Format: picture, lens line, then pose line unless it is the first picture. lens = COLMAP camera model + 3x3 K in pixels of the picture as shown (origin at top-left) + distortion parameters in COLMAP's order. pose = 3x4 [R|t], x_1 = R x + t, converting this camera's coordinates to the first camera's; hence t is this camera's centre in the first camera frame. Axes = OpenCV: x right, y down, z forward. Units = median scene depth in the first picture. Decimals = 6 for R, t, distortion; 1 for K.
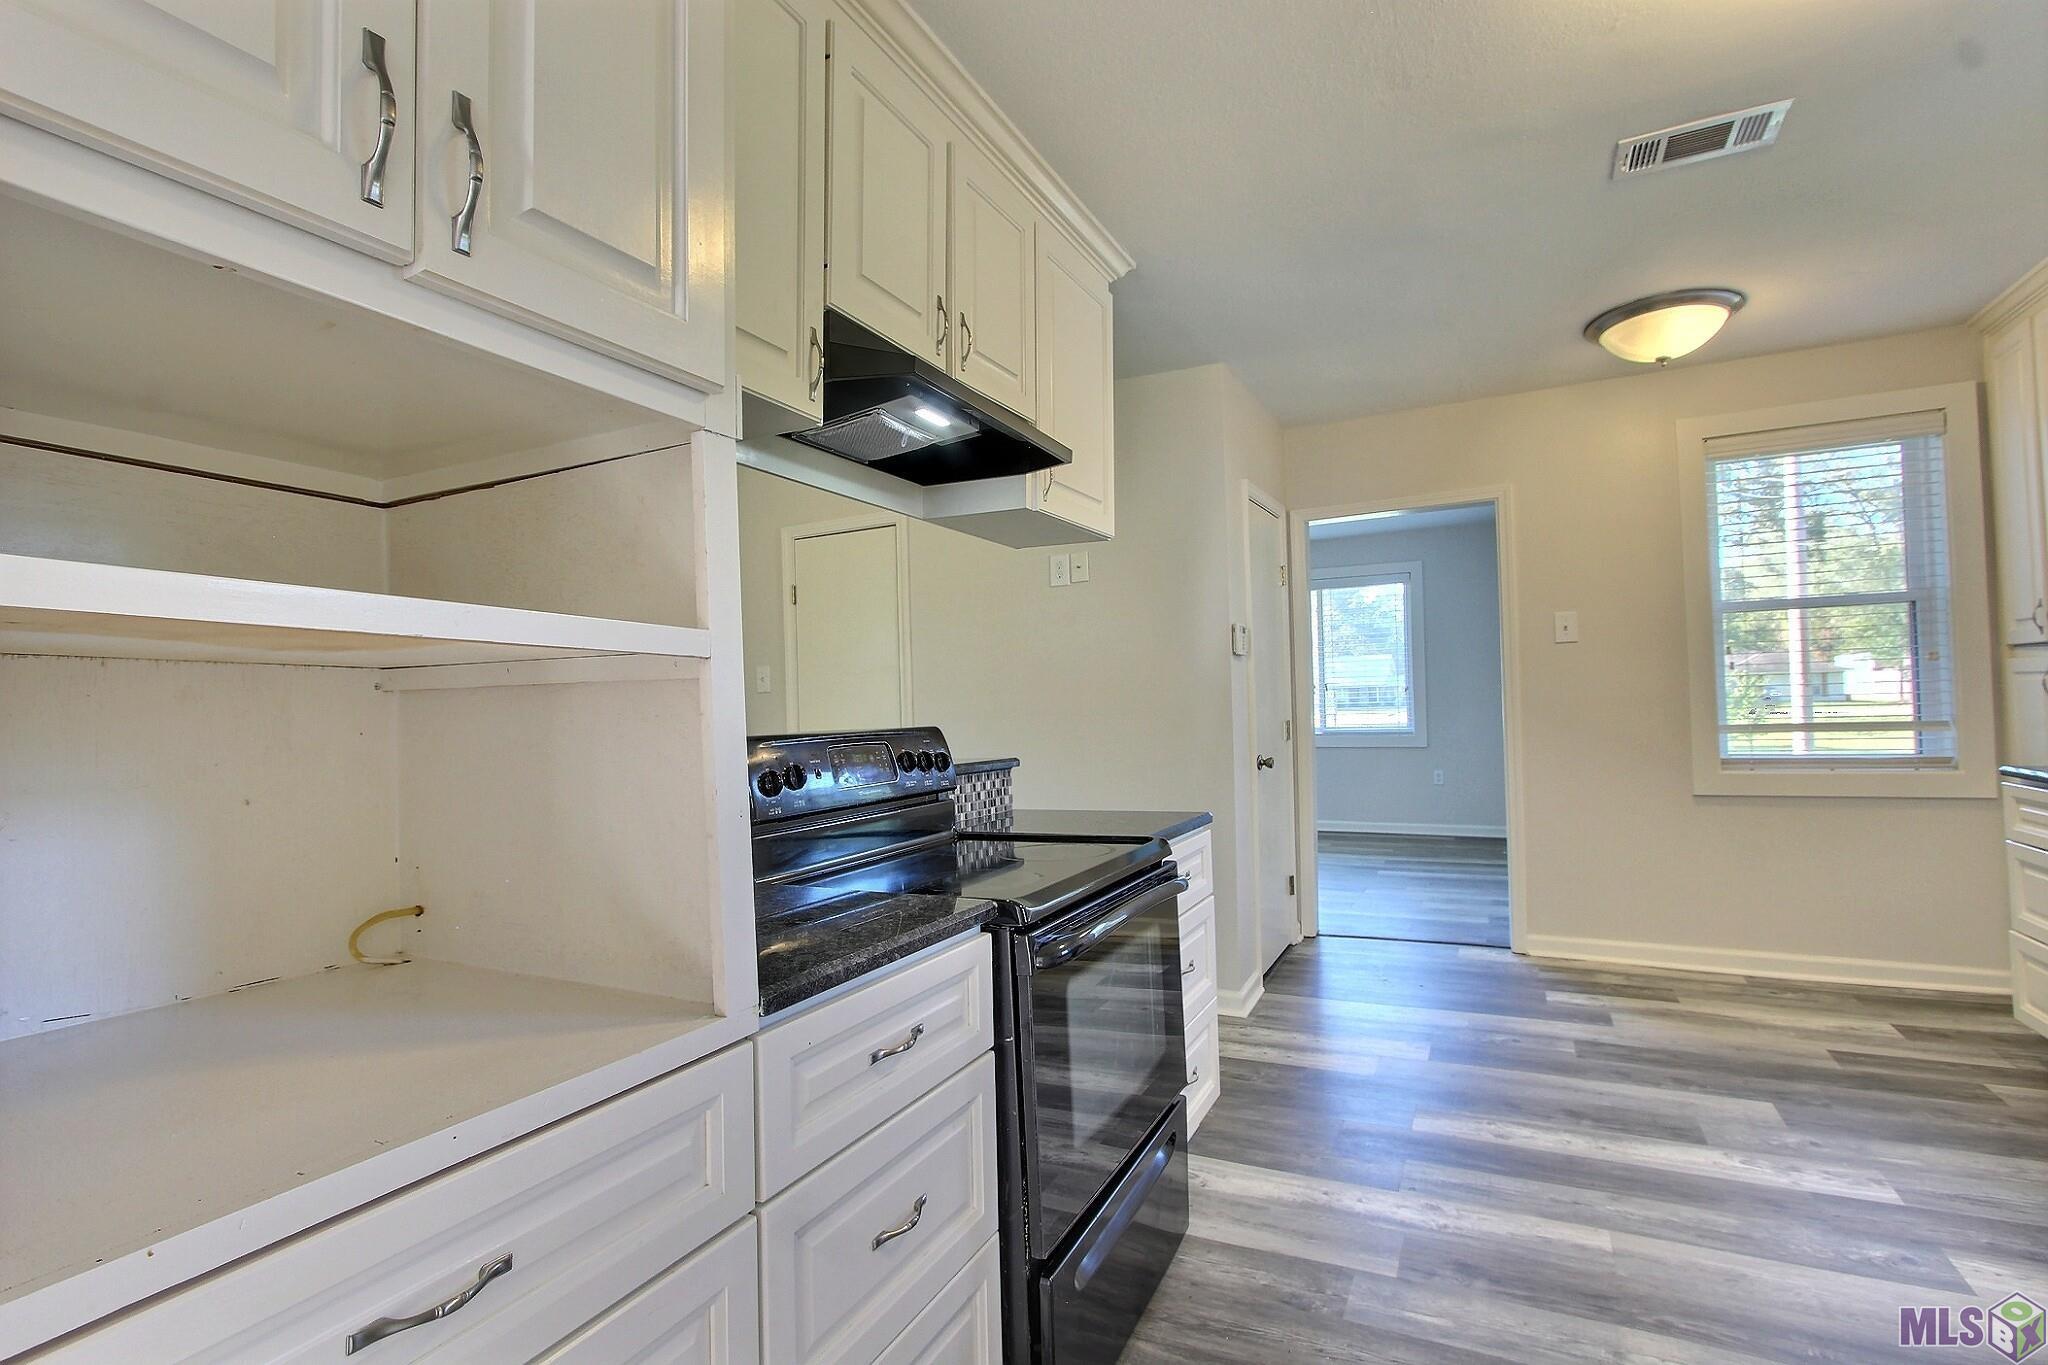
lens RADIAL K [[939.7, 0, 1027.5], [0, 939.7, 684.3], [0, 0, 1]] dist [-0.029009, 0.005540]
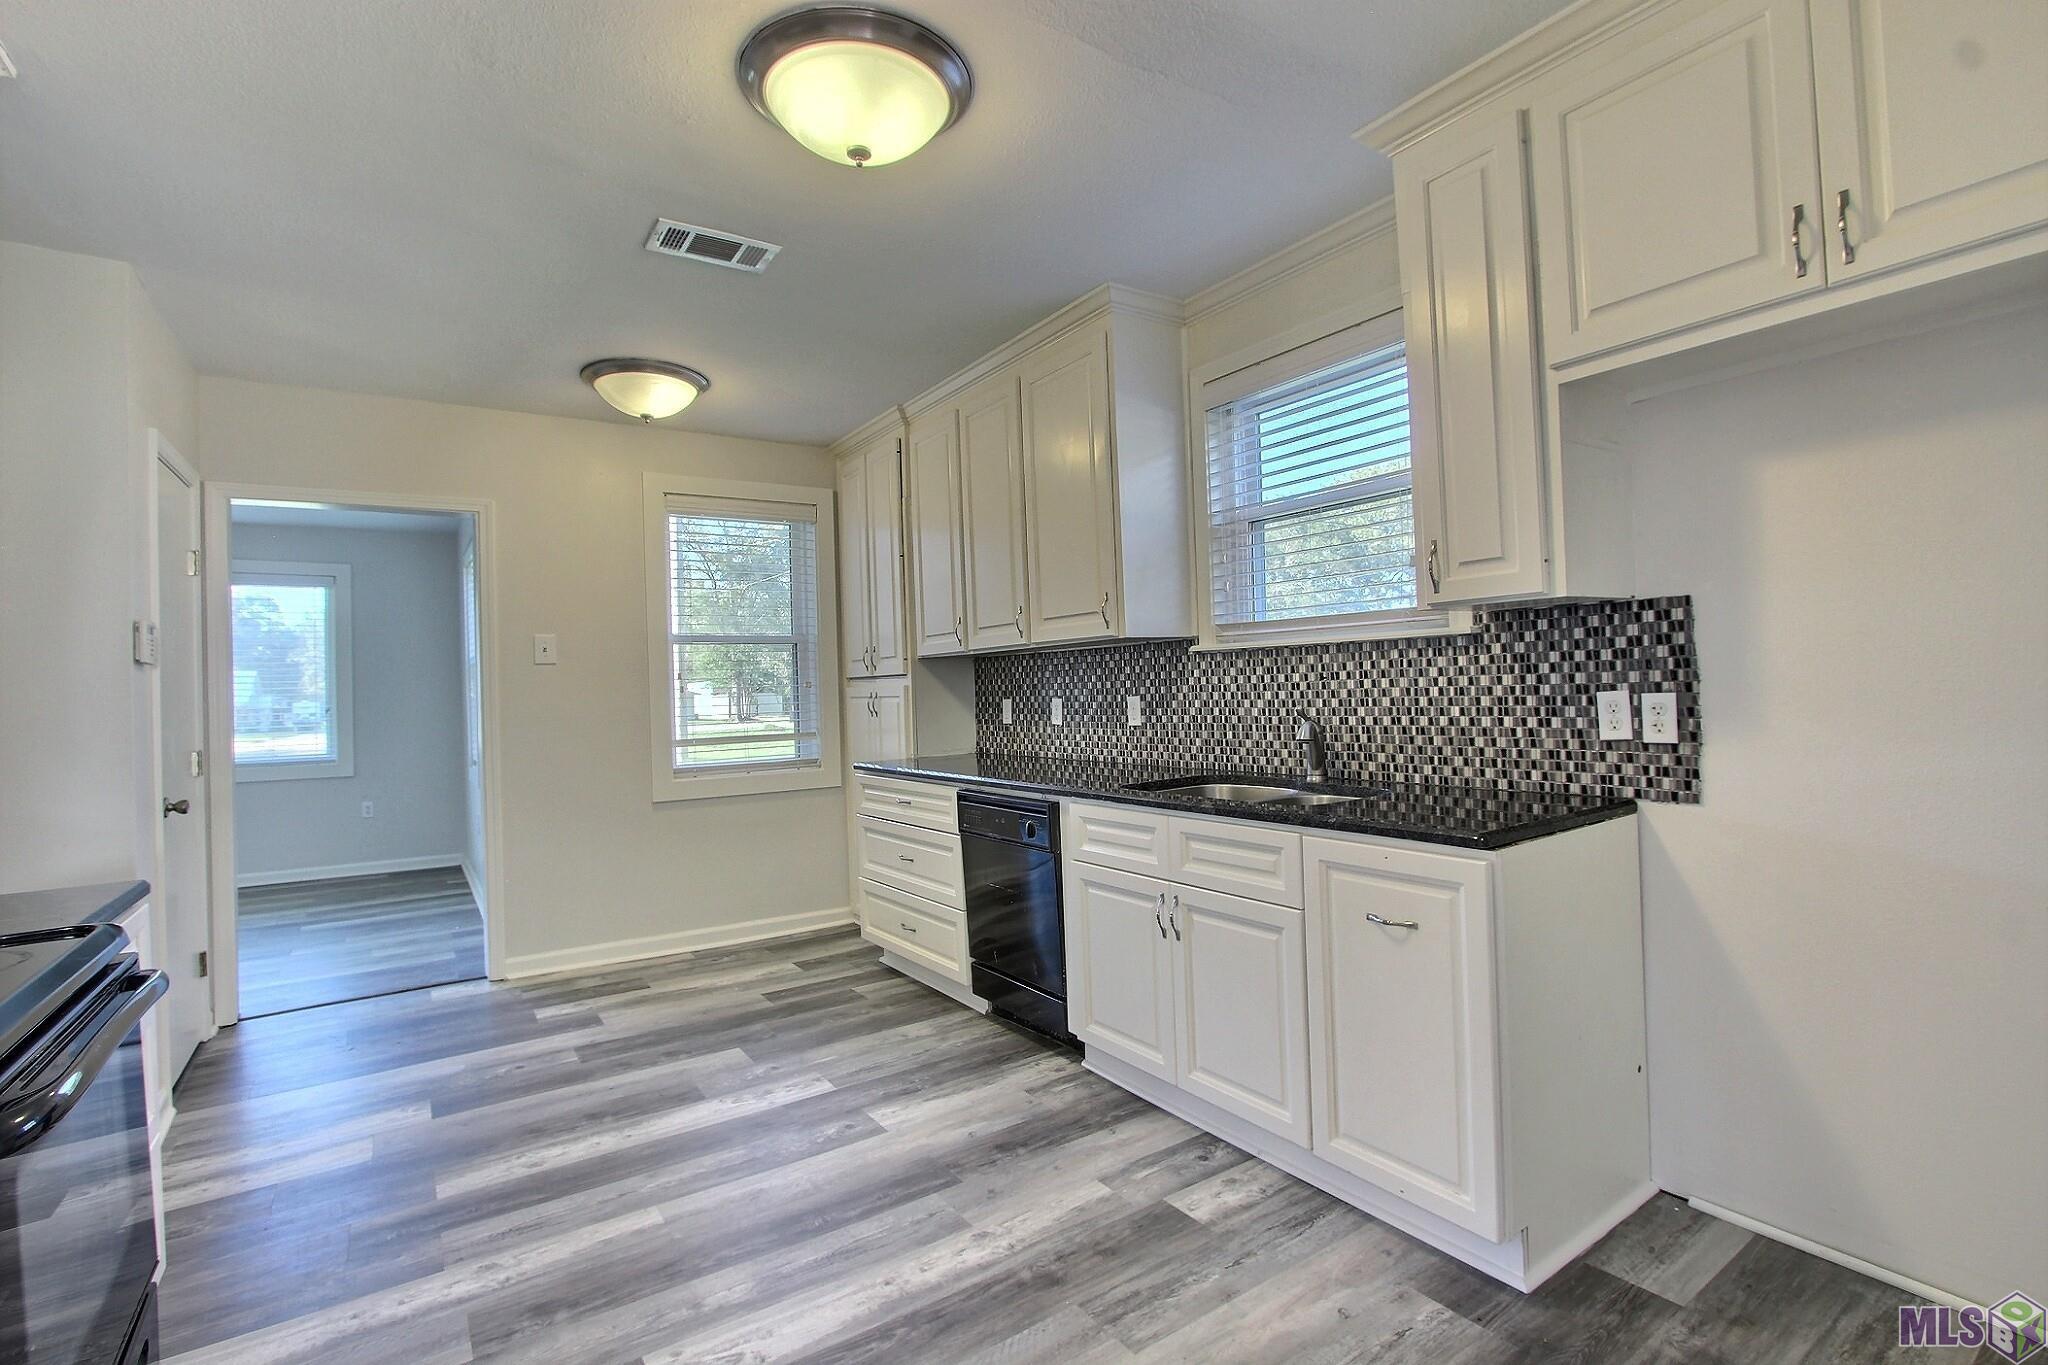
lens RADIAL K [[939.7, 0, 1027.5], [0, 939.7, 684.3], [0, 0, 1]] dist [-0.029009, 0.005540]
pose [[0.480087, 0.021475, 0.876958, -0.089711], [-0.001045, 0.999714, -0.023909, 0.001836], [-0.877220, 0.010562, 0.479972, 0.055600]]
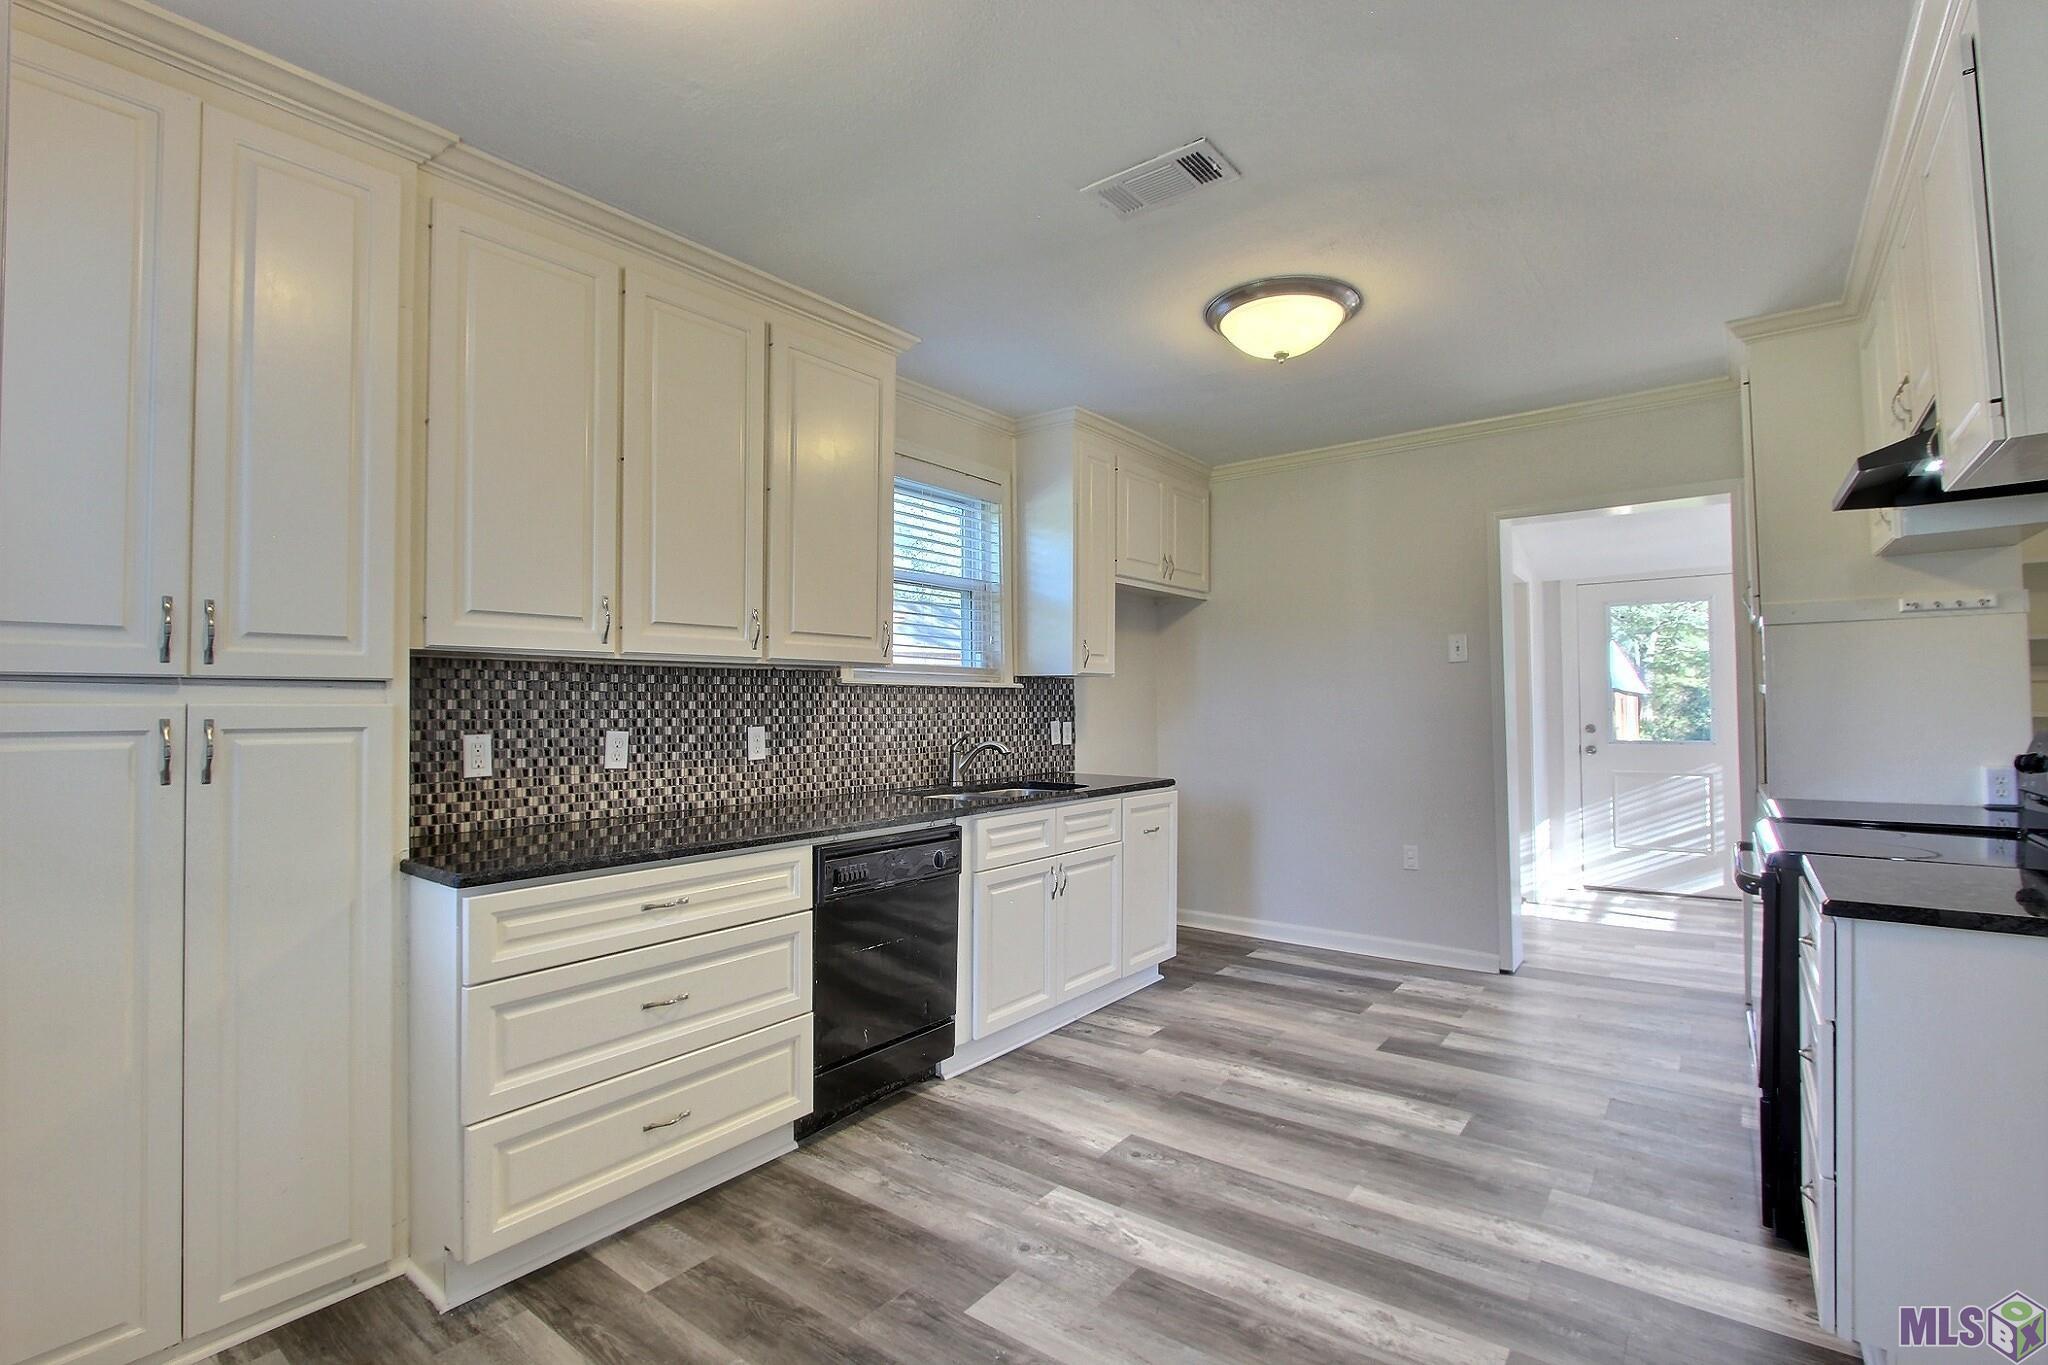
lens RADIAL K [[939.7, 0, 1027.5], [0, 939.7, 684.3], [0, 0, 1]] dist [-0.029009, 0.005540]
pose [[-0.983411, 0.043512, 0.176093, 0.528829], [0.035289, 0.998147, -0.049563, 0.003757], [-0.177923, -0.042527, -0.983125, 1.490640]]
